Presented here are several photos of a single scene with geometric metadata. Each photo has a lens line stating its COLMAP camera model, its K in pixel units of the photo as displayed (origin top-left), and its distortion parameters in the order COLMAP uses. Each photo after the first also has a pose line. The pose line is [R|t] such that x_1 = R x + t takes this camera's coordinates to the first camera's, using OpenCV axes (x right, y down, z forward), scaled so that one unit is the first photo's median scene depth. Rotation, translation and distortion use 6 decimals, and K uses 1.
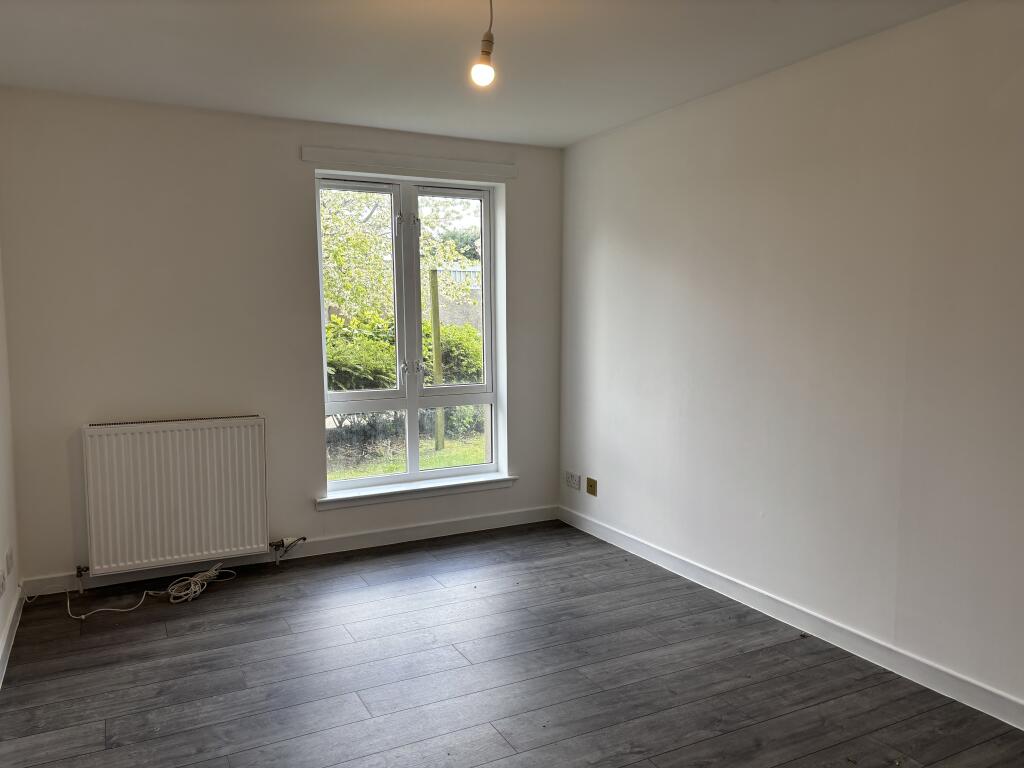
lens RADIAL K [[773.1, 0, 512.0], [0, 773.1, 384.0], [0, 0, 1]] dist [0.045638, -0.074025]
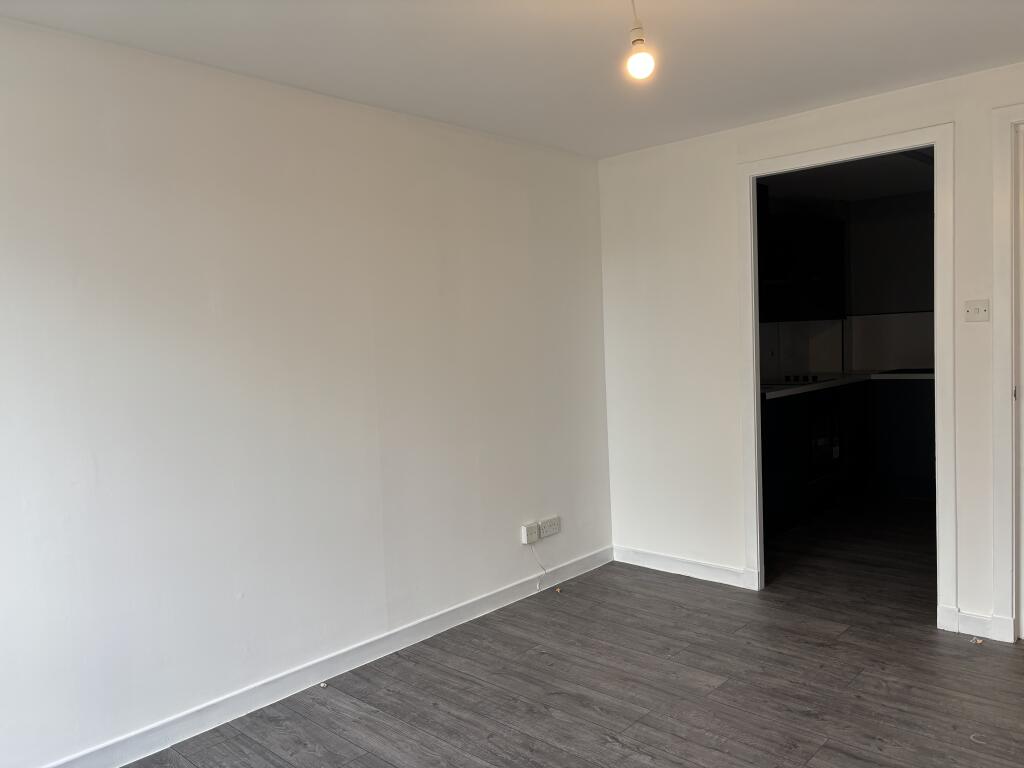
lens RADIAL K [[773.1, 0, 512.0], [0, 773.1, 384.0], [0, 0, 1]] dist [0.045638, -0.074025]
pose [[-0.332837, -0.044683, 0.941925, -0.656221], [0.132508, 0.986750, 0.093632, -0.114027], [-0.933628, 0.155977, -0.322506, 1.160161]]
